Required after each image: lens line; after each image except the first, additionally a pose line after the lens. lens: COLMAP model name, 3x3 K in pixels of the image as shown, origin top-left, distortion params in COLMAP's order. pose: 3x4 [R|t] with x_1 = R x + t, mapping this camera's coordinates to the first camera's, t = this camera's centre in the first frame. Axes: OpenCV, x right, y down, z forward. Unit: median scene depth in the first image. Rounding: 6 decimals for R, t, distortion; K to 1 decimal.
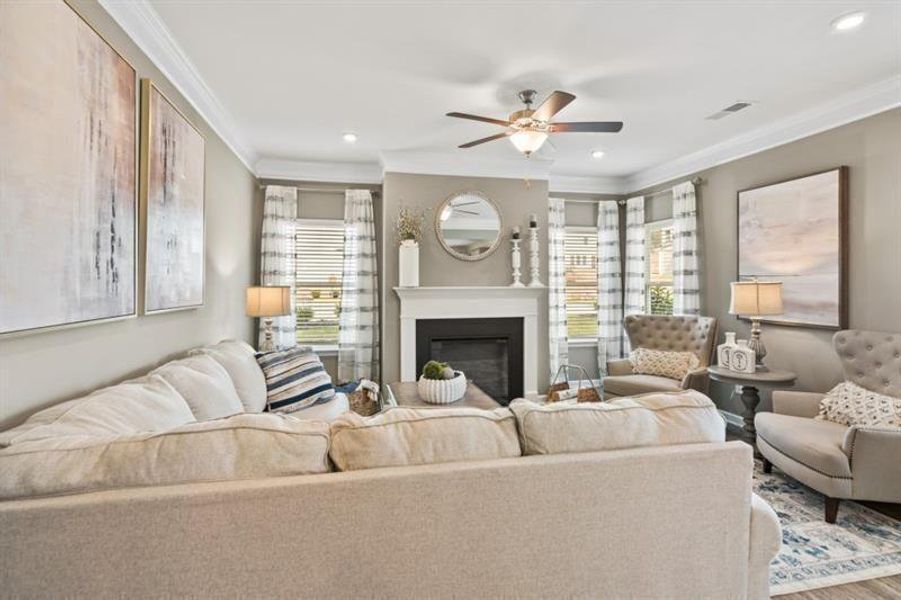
lens RADIAL K [[451.5, 0, 450.5], [0, 451.5, 300.0], [0, 0, 1]] dist [-0.000403, -0.000186]
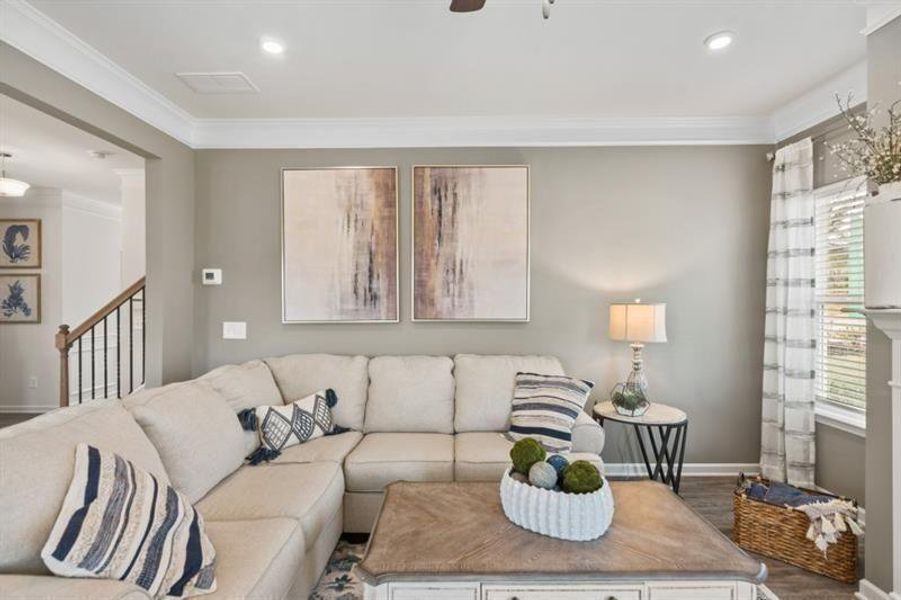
lens RADIAL K [[451.5, 0, 450.5], [0, 451.5, 300.0], [0, 0, 1]] dist [-0.000403, -0.000186]
pose [[-0.234310, 0.005911, -0.972144, 0.569082], [-0.026028, 0.999585, 0.012351, -0.045088], [0.971813, 0.028197, -0.234059, 1.097390]]
